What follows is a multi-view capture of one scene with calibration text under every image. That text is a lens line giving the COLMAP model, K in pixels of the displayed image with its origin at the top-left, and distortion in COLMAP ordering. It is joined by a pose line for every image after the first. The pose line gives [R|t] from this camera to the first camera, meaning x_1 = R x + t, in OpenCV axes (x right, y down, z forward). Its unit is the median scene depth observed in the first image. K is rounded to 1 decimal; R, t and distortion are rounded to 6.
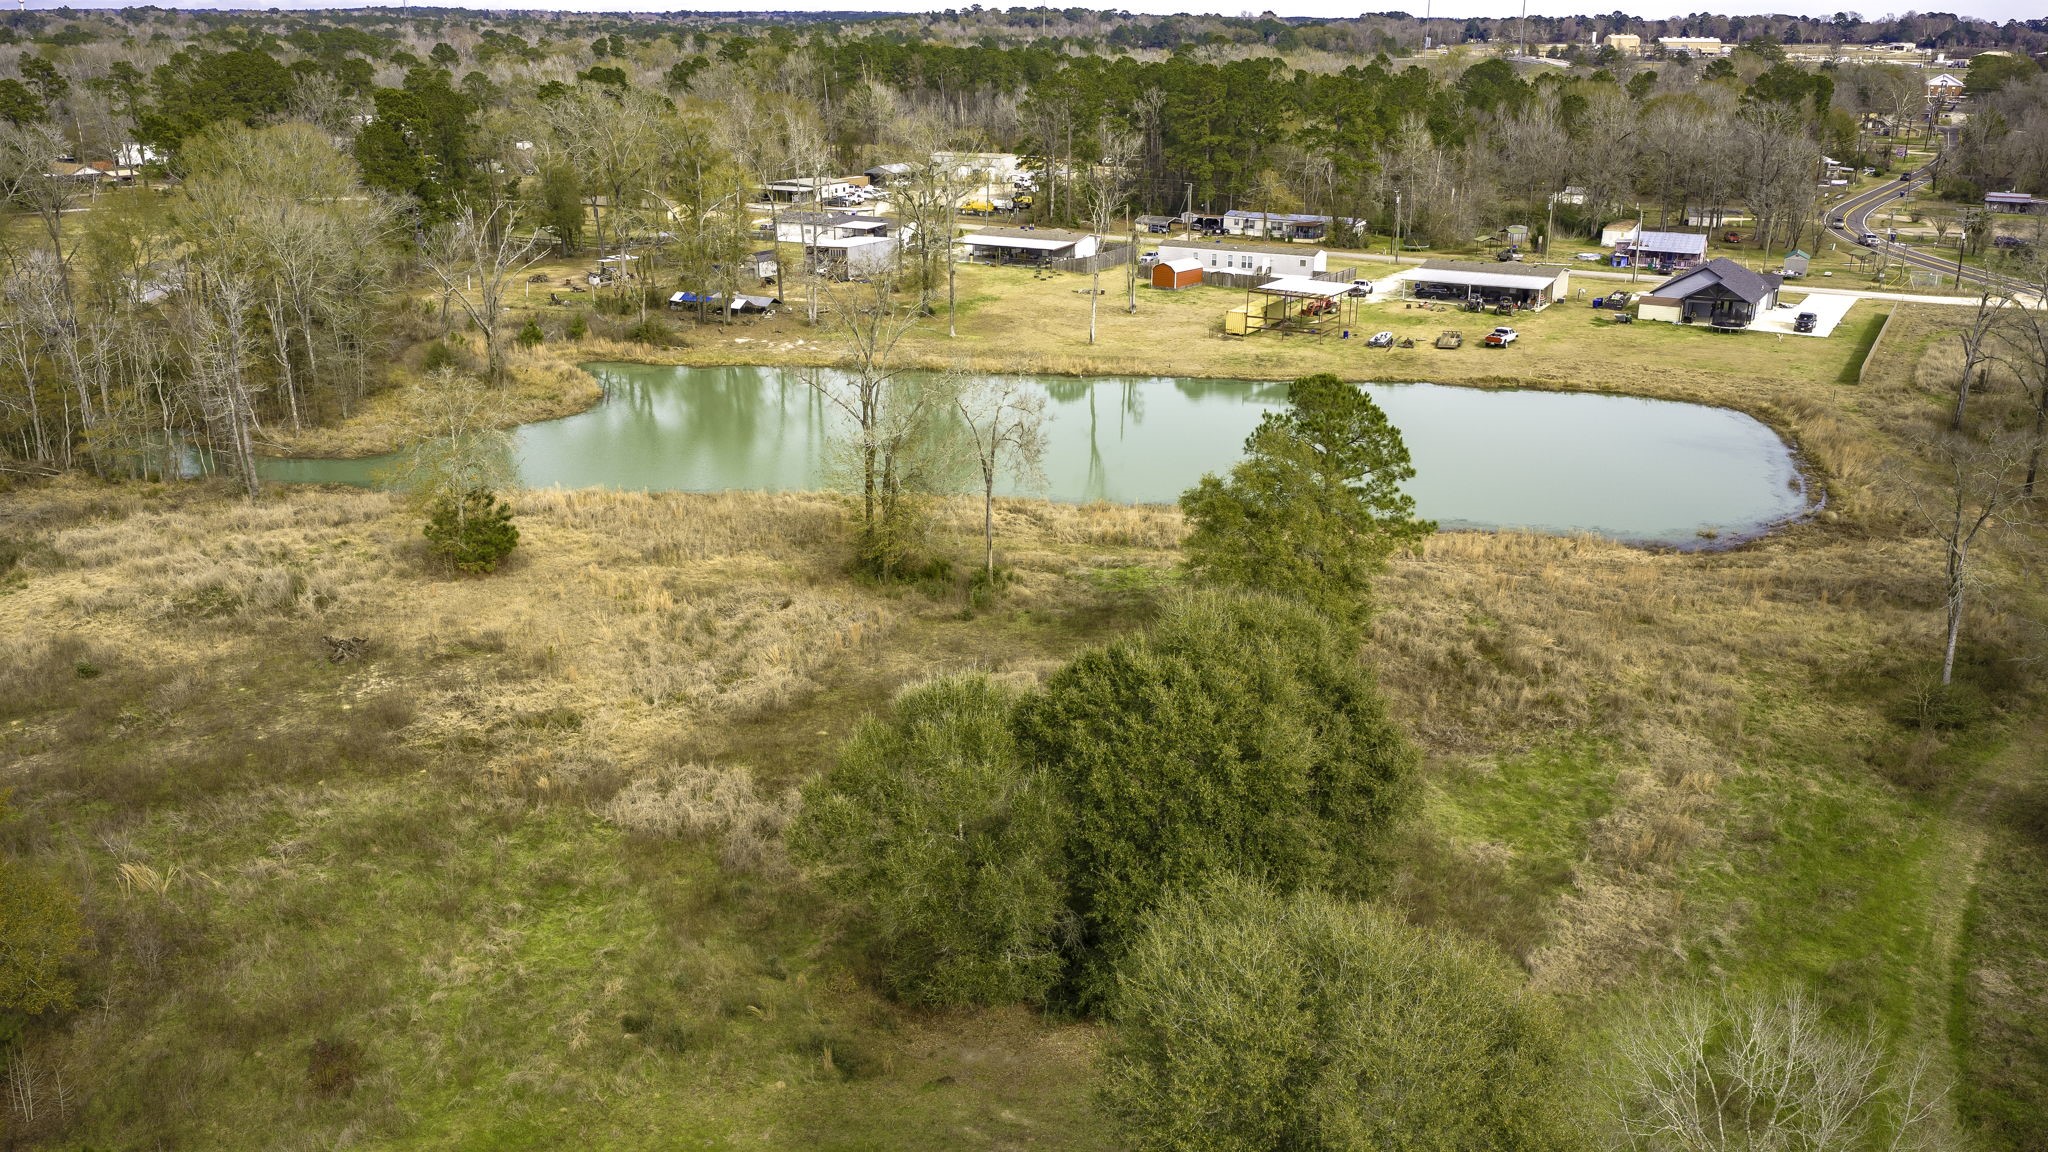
lens RADIAL K [[1689.8, 0, 1028.3], [0, 1689.8, 580.0], [0, 0, 1]] dist [0.026199, -0.056599]
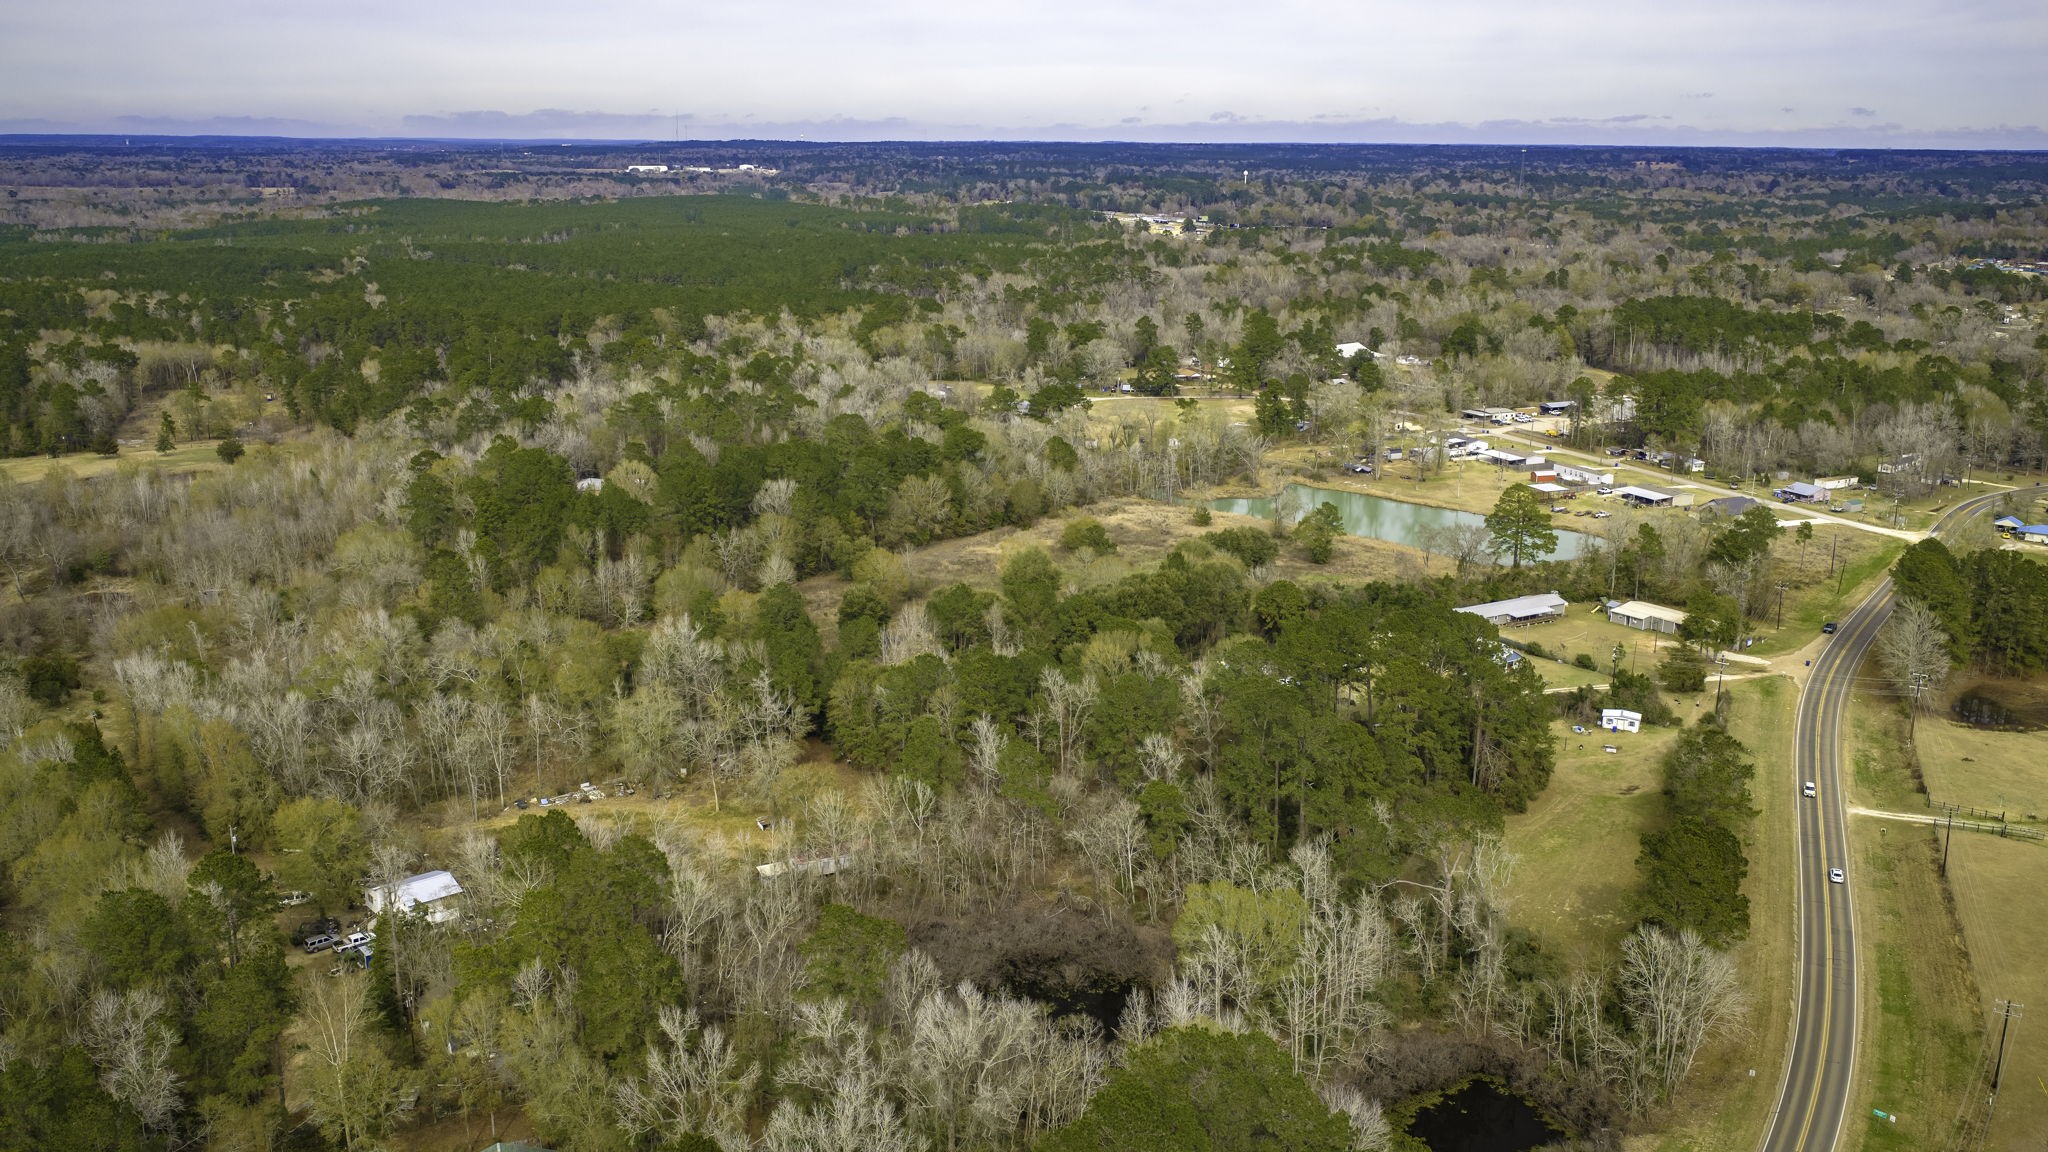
lens RADIAL K [[1689.8, 0, 1024.5], [0, 1689.8, 581.4], [0, 0, 1]] dist [0.026199, -0.056599]
pose [[0.793999, 0.152454, -0.588493, 1.083114], [-0.189339, 0.981911, -0.001085, 0.128790], [0.577682, 0.112286, 0.808502, -1.589434]]
